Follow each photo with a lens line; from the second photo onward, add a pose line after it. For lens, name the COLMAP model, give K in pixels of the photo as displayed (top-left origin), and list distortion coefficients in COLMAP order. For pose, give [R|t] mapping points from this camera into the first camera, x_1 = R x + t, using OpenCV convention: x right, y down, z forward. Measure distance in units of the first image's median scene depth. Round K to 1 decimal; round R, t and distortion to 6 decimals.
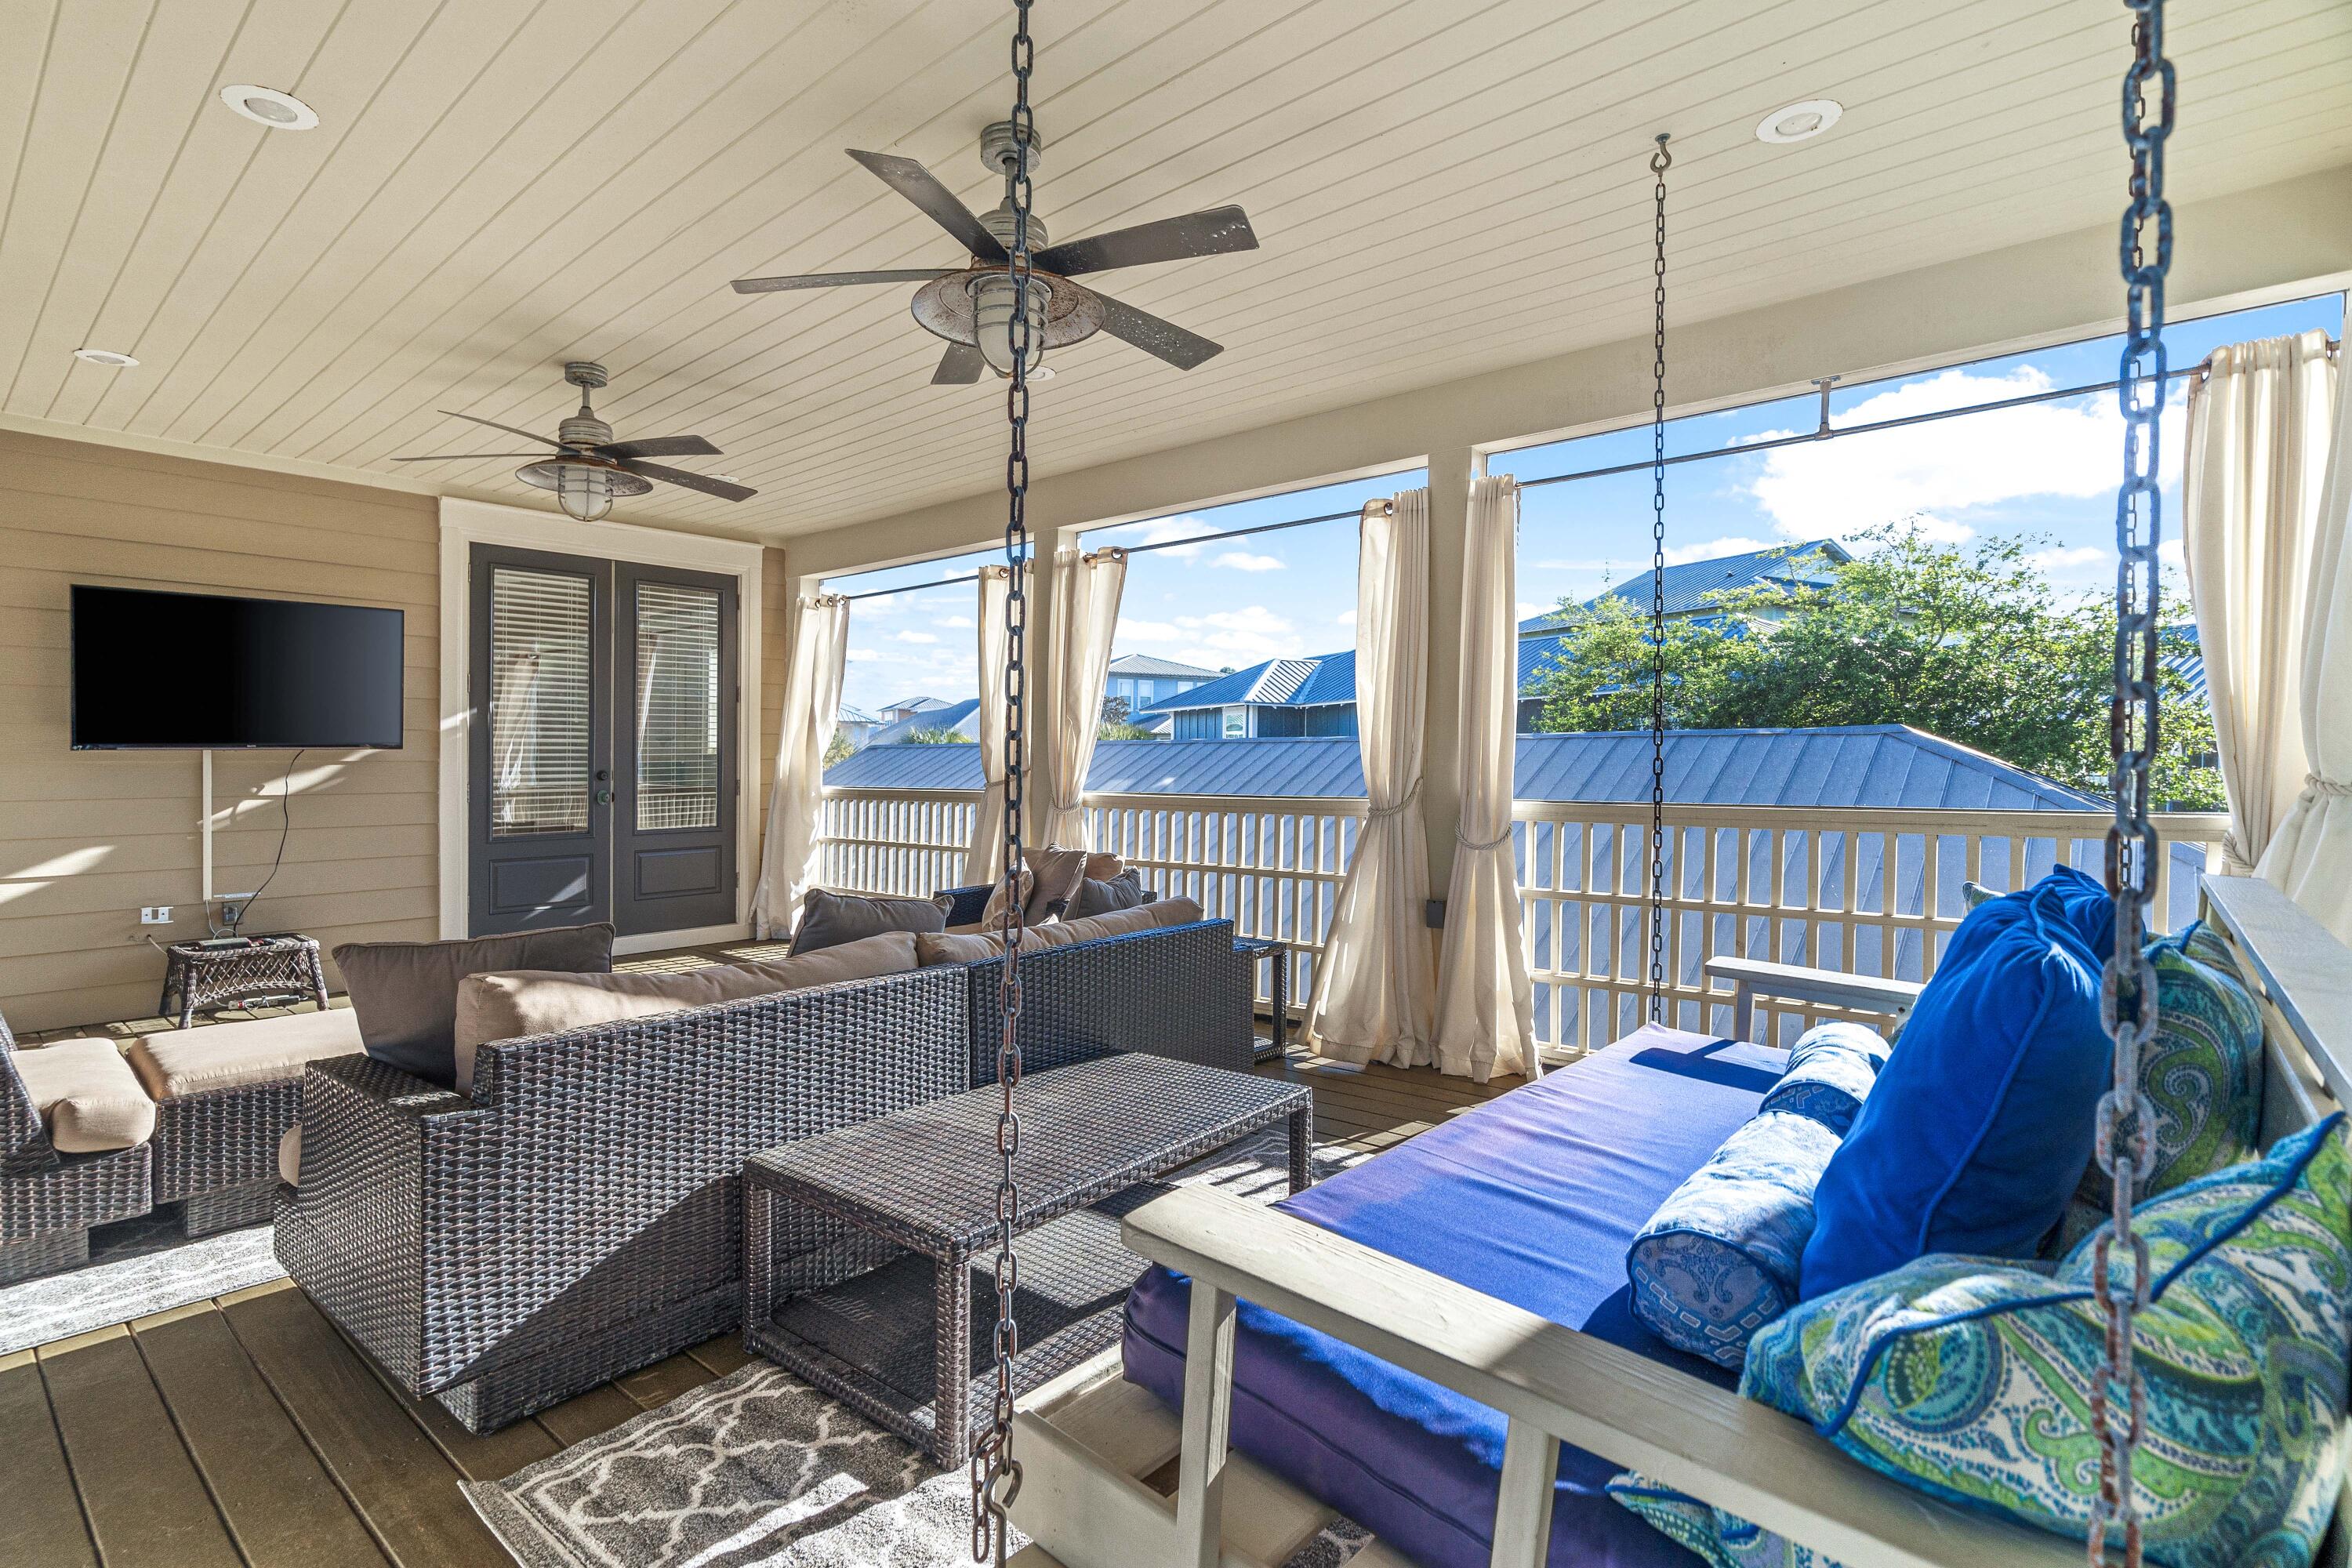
lens RADIAL K [[1111.6, 0, 1178.1], [0, 1111.6, 767.3], [0, 0, 1]] dist [0.015825, -0.000899]
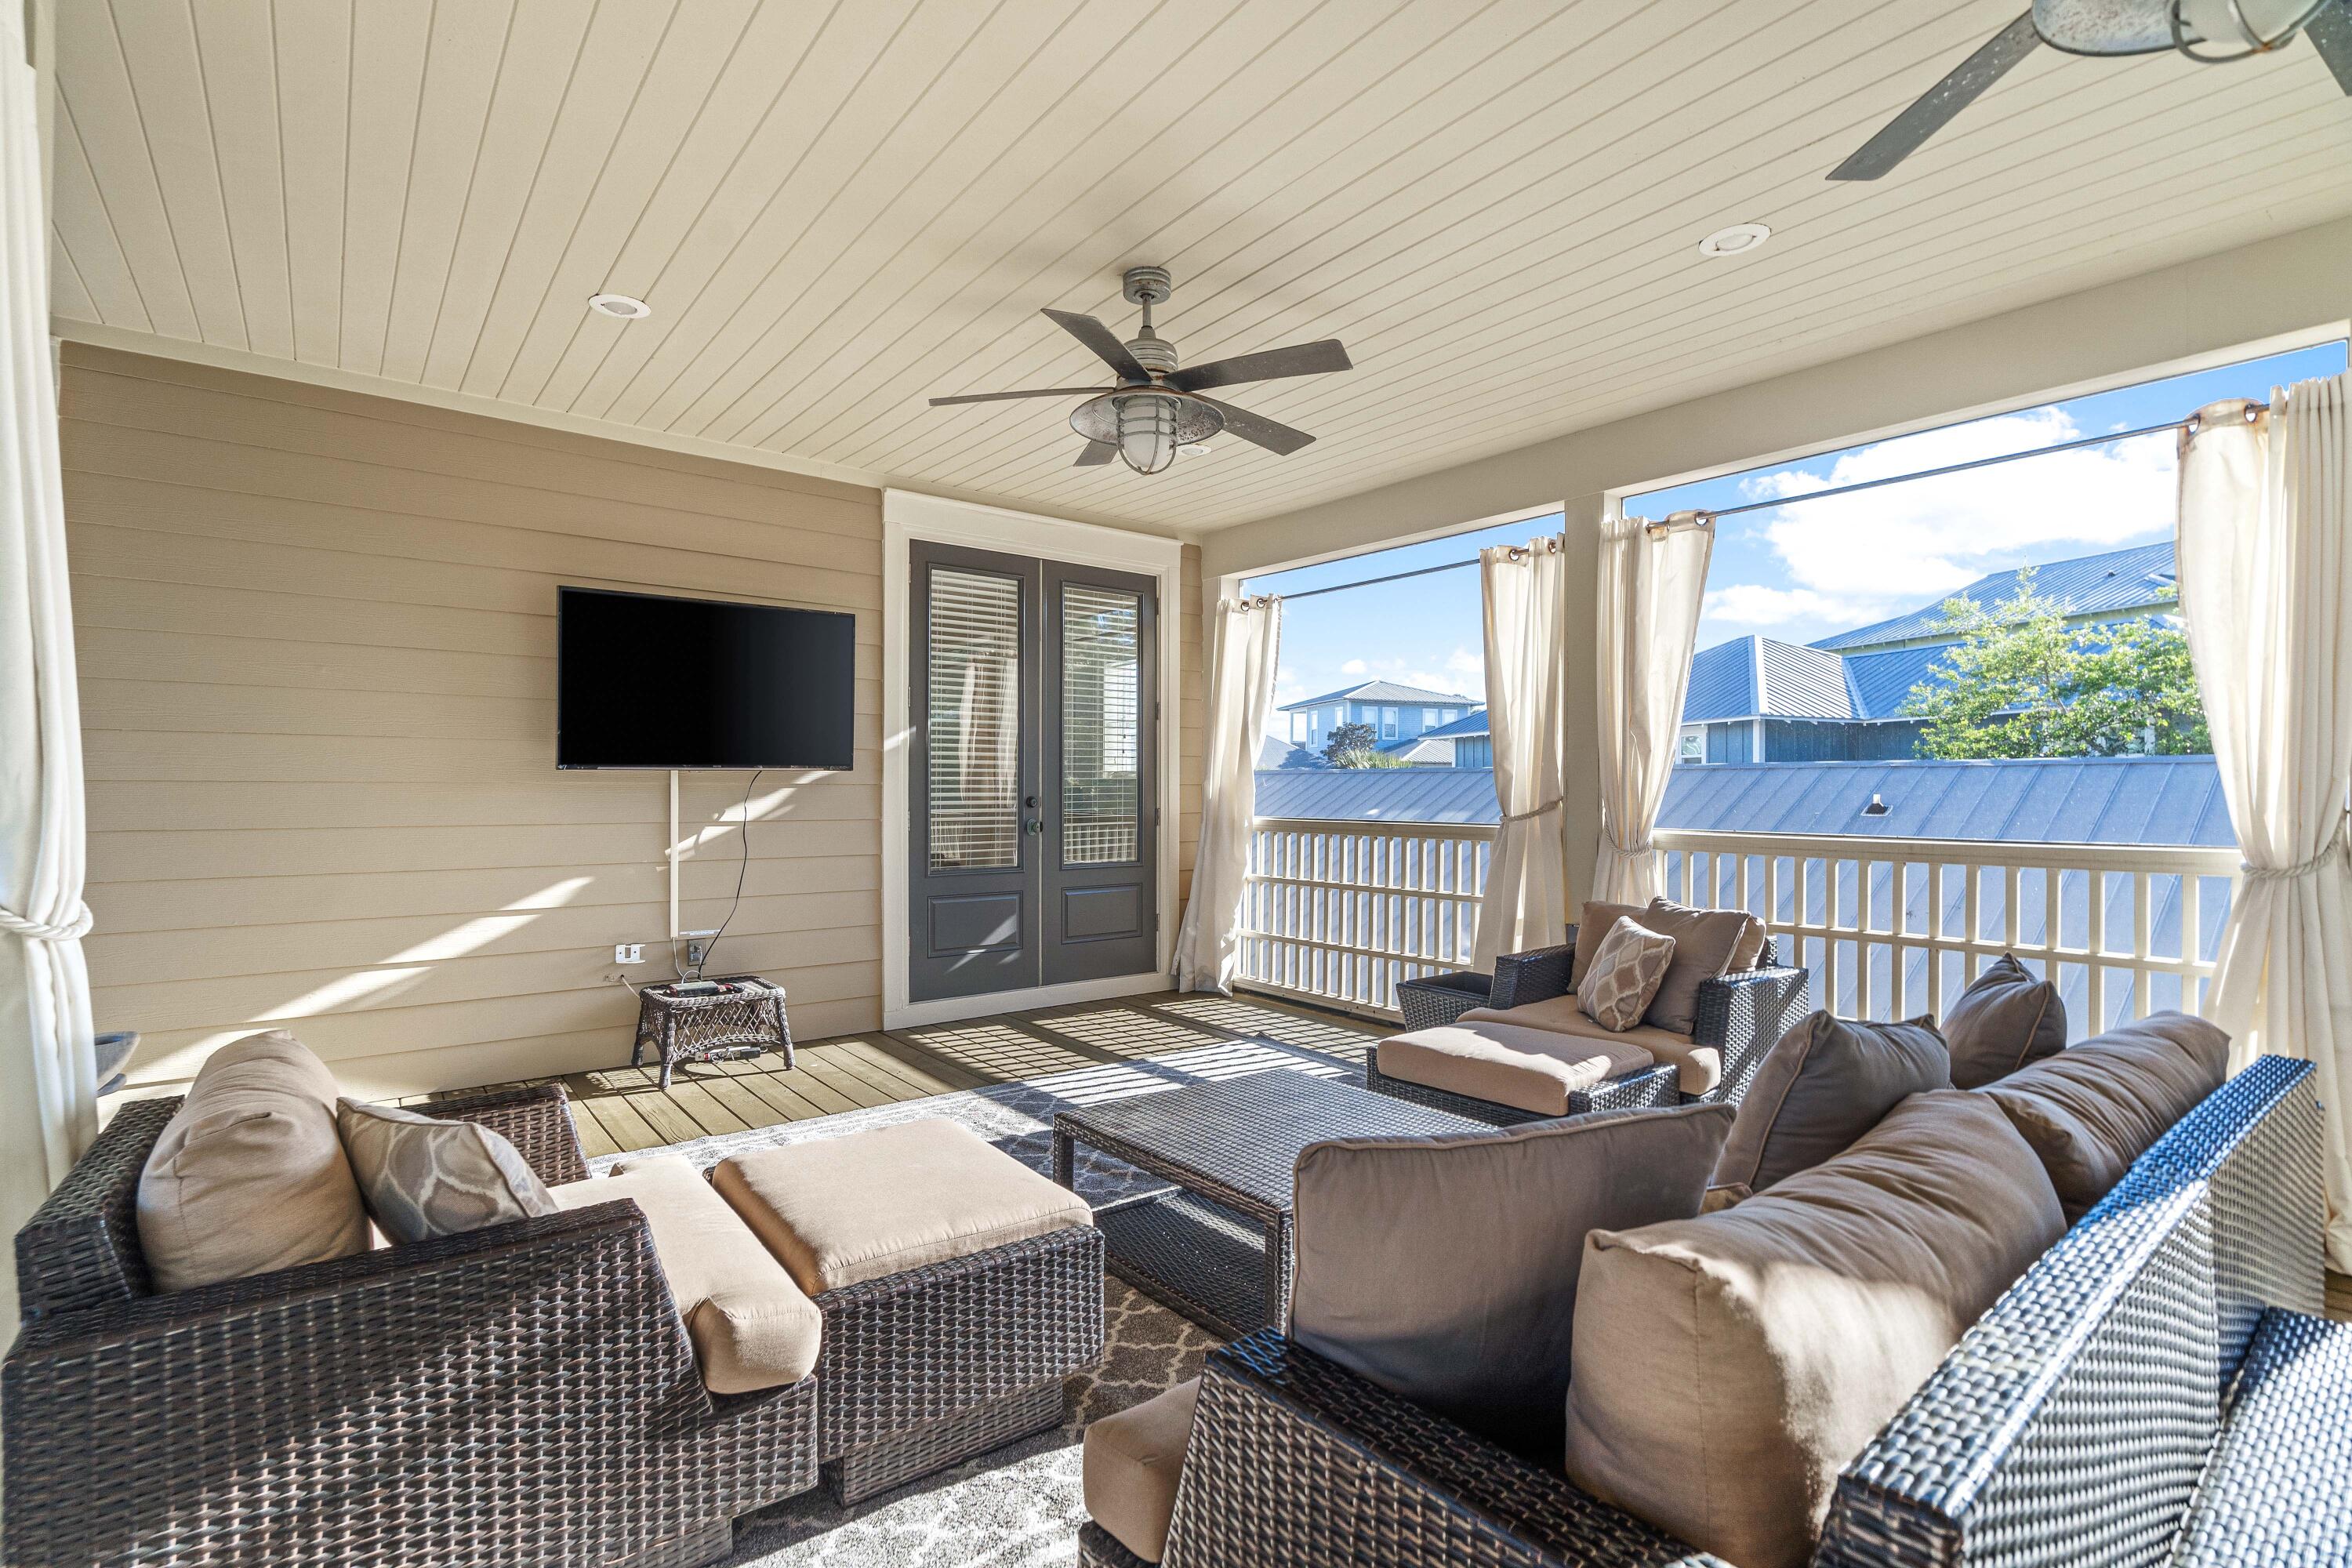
lens RADIAL K [[1111.6, 0, 1180.0], [0, 1111.6, 795.2], [0, 0, 1]] dist [0.015825, -0.000899]
pose [[0.979725, 0.007783, -0.200198, -0.250489], [-0.007914, 0.999969, 0.000147, 0.000790], [0.200193, 0.001441, 0.979755, 0.179070]]
